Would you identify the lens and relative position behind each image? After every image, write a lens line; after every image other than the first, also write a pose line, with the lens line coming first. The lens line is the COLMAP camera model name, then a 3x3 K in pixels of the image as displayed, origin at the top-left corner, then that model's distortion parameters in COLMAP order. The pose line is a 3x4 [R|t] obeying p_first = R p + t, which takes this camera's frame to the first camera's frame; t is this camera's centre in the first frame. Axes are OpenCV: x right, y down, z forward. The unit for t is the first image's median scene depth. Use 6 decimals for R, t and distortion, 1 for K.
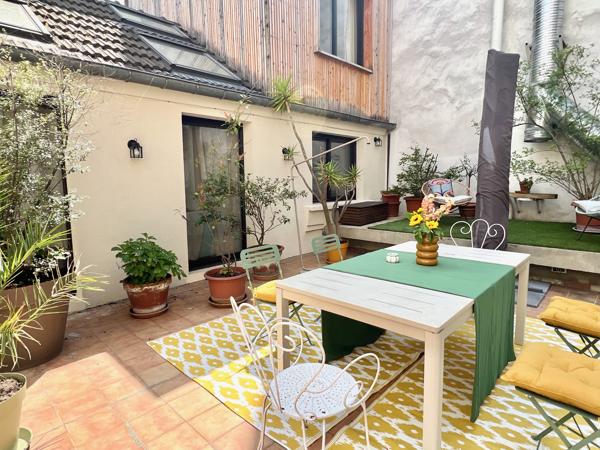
lens RADIAL K [[352.6, 0, 300.0], [0, 352.6, 225.0], [0, 0, 1]] dist [-0.008211, -0.001497]
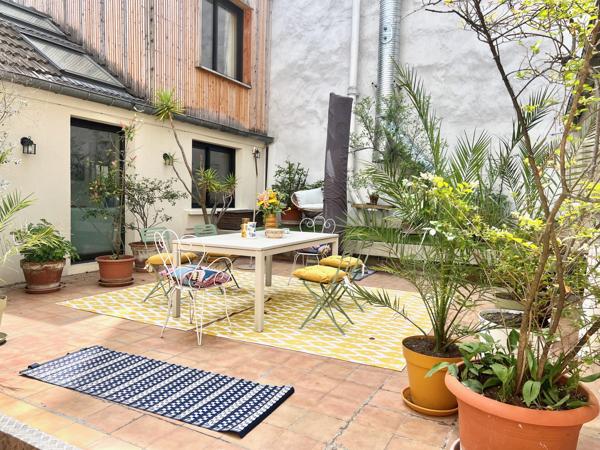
lens RADIAL K [[453.7, 0, 300.0], [0, 453.7, 225.0], [0, 0, 1]] dist [0.076807, -0.075424]
pose [[0.958820, 0.024365, 0.282968, -0.036280], [-0.006163, 0.997864, -0.065037, 0.075633], [-0.283949, 0.060615, 0.956922, -0.381199]]
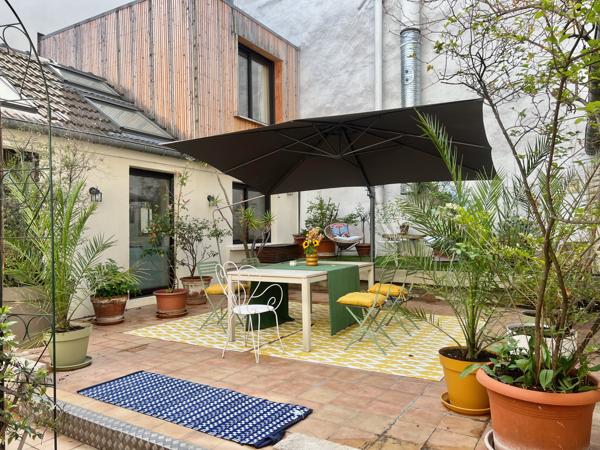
lens RADIAL K [[453.7, 0, 300.0], [0, 453.7, 225.0], [0, 0, 1]] dist [0.076807, -0.075424]
pose [[0.975134, 0.007392, 0.221493, -0.075982], [0.024452, 0.989752, -0.140685, 0.087727], [-0.220263, 0.142602, 0.964961, -0.453727]]
